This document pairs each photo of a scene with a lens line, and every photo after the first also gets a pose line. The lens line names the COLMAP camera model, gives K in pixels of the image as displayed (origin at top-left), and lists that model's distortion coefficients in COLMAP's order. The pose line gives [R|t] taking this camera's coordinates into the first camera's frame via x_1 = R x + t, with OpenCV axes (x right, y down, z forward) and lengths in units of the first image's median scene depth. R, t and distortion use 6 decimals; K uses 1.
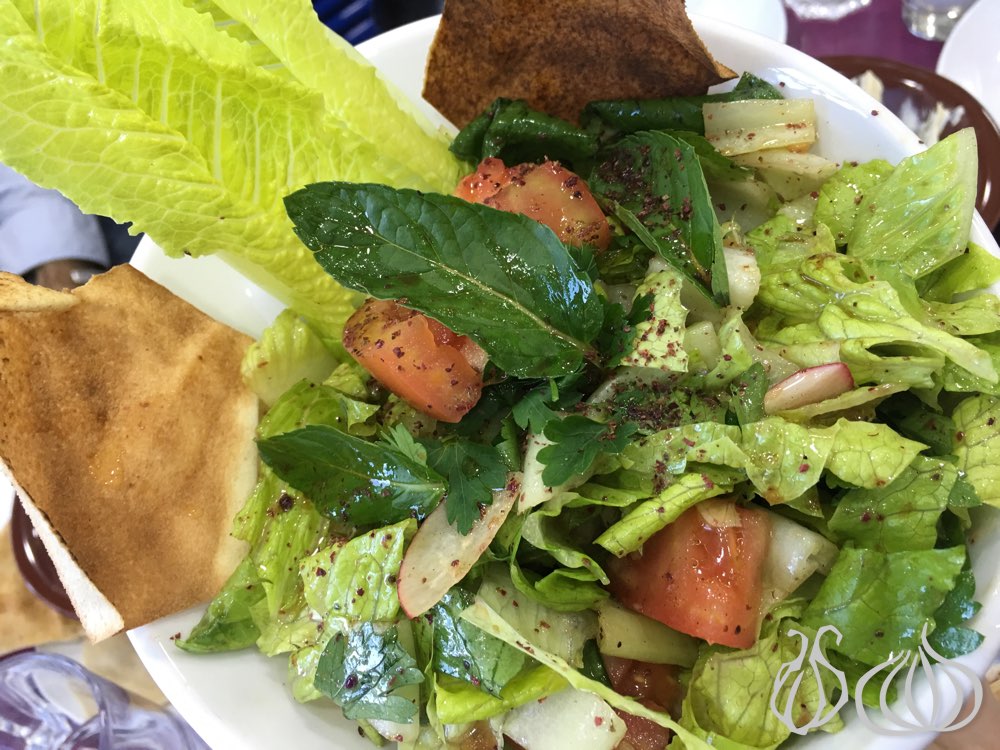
lens RADIAL K [[875.0, 0, 500.0], [0, 875.0, 375.0], [0, 0, 1]] dist [0.081243, -0.145950]
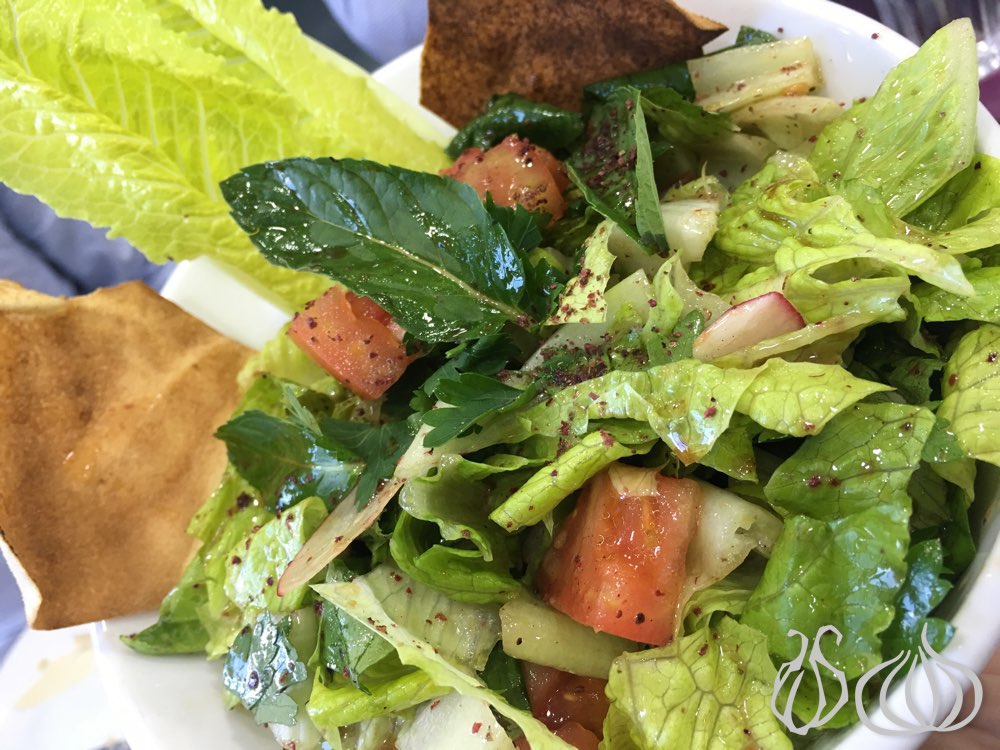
lens RADIAL K [[885.4, 0, 499.2], [0, 885.4, 367.0], [0, 0, 1]] dist [0.078107, -0.154429]
pose [[0.960566, -0.044112, -0.274529, 0.330064], [0.003742, 0.989297, -0.145869, 0.157119], [0.278026, 0.139089, 0.950450, 0.142086]]
